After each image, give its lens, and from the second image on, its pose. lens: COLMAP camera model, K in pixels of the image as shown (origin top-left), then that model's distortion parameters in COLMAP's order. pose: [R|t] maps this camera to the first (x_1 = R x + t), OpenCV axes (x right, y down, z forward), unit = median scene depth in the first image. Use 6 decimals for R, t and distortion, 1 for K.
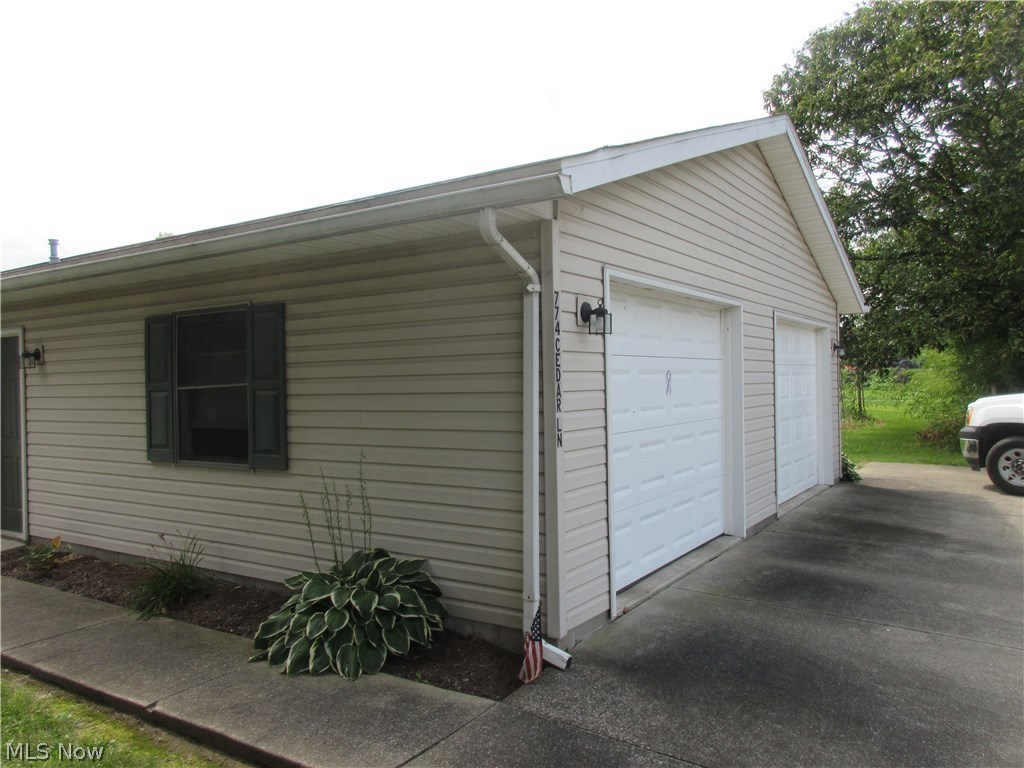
lens RADIAL K [[755.5, 0, 512.0], [0, 755.5, 384.0], [0, 0, 1]] dist [0.020783, 0.001754]
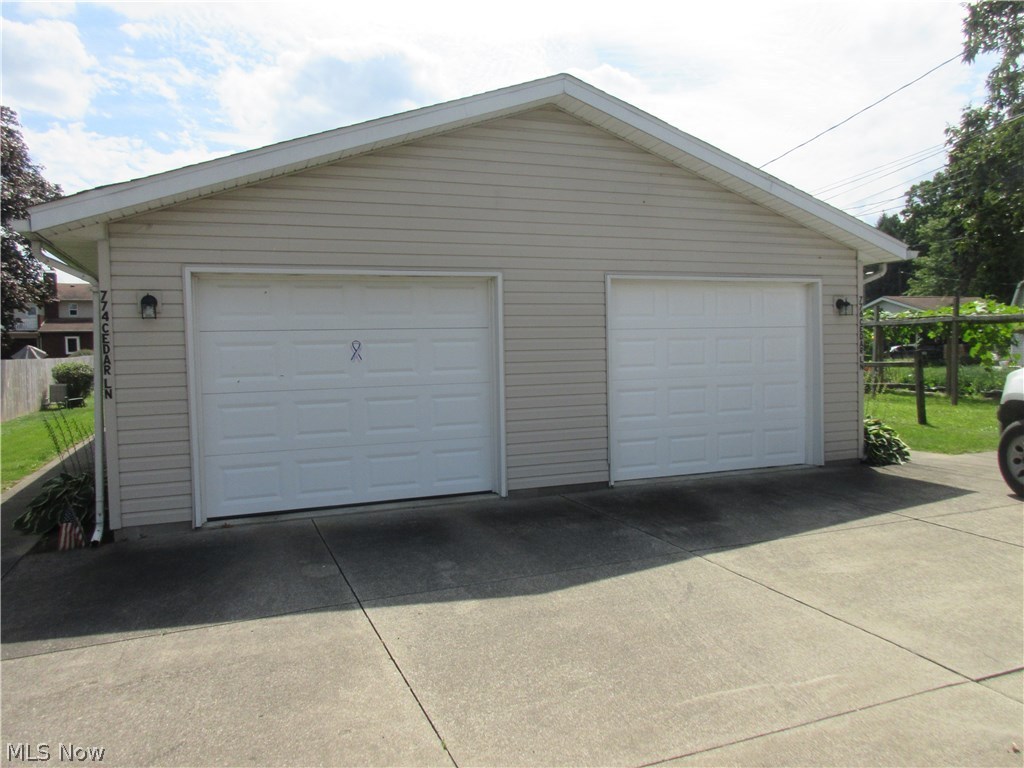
lens RADIAL K [[755.5, 0, 512.0], [0, 755.5, 384.0], [0, 0, 1]] dist [0.020783, 0.001754]
pose [[0.820358, 0.025651, -0.571275, 1.472983], [0.006266, 0.998530, 0.053833, -0.017632], [0.571817, -0.047742, 0.818991, 0.242390]]
